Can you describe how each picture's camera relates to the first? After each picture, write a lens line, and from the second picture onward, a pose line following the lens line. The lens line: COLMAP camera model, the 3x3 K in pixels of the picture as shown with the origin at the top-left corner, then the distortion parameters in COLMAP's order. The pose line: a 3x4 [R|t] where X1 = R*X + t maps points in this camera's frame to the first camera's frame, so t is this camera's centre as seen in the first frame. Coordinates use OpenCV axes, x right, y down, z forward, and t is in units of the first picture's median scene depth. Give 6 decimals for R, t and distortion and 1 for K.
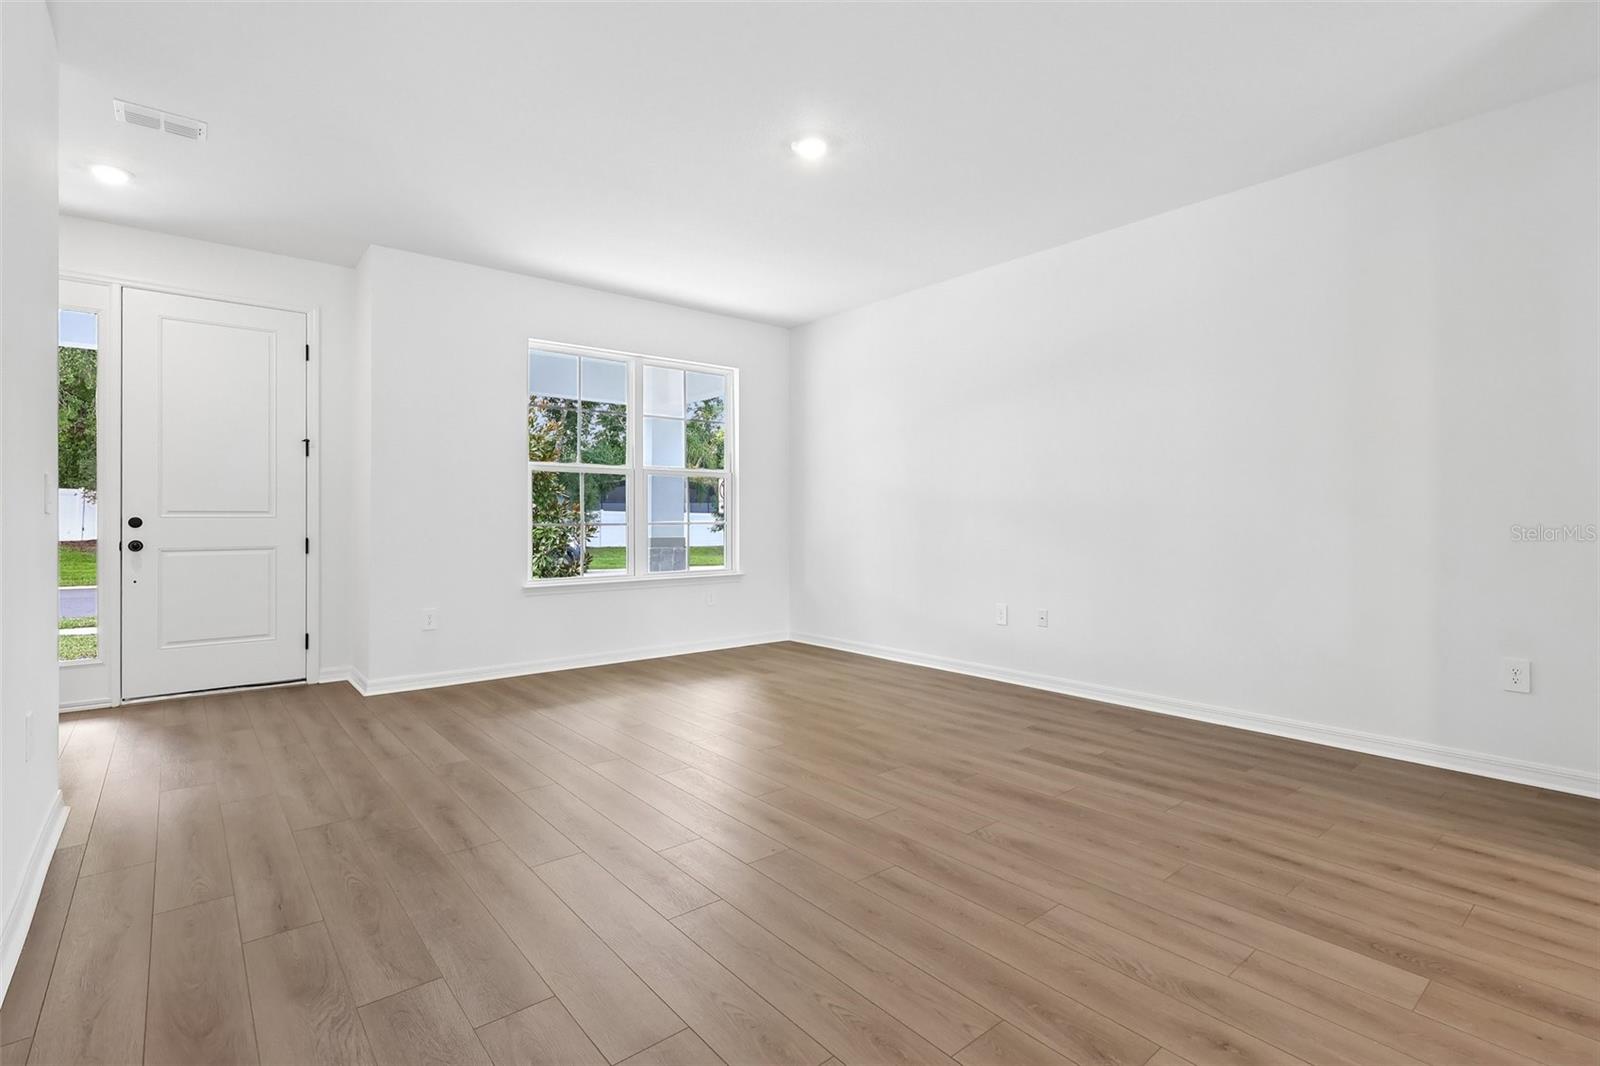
lens RADIAL K [[747.7, 0, 800.4], [0, 747.7, 521.9], [0, 0, 1]] dist [-0.001669, -0.000511]
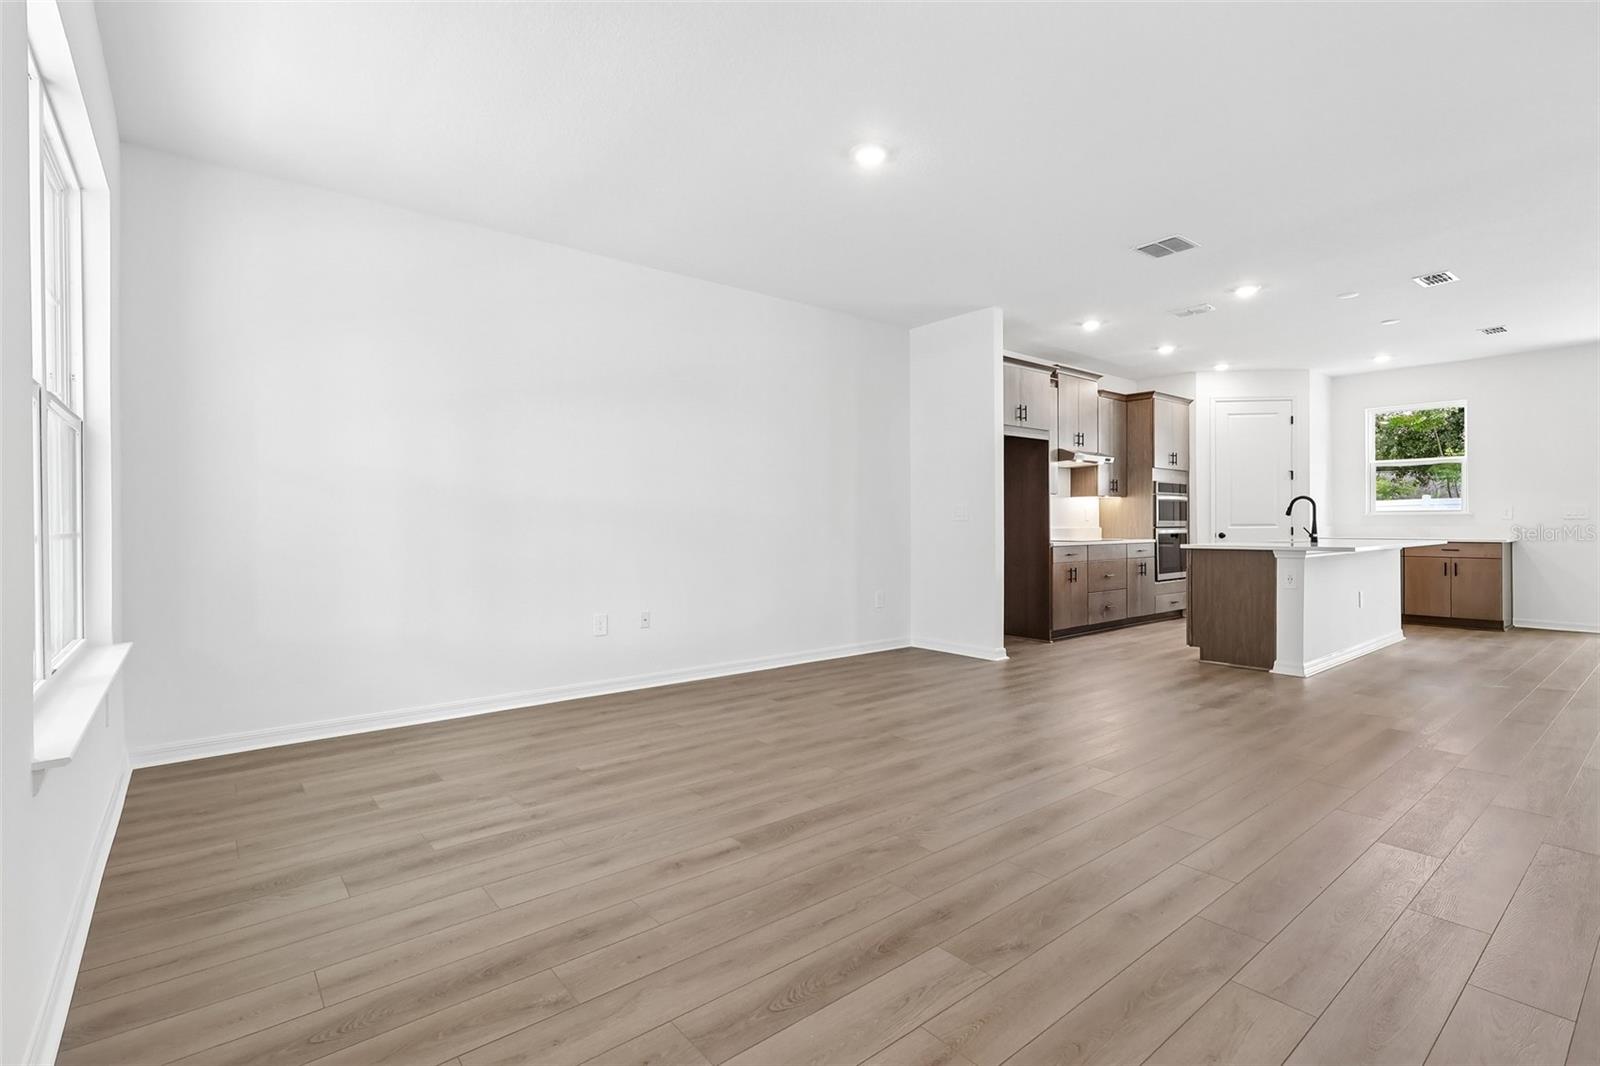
lens RADIAL K [[747.7, 0, 800.4], [0, 747.7, 521.9], [0, 0, 1]] dist [-0.001669, -0.000511]
pose [[0.005628, -0.003777, 0.999977, -0.919051], [0.002949, 0.999989, 0.003761, -0.013734], [-0.999980, 0.002928, 0.005639, 0.988262]]
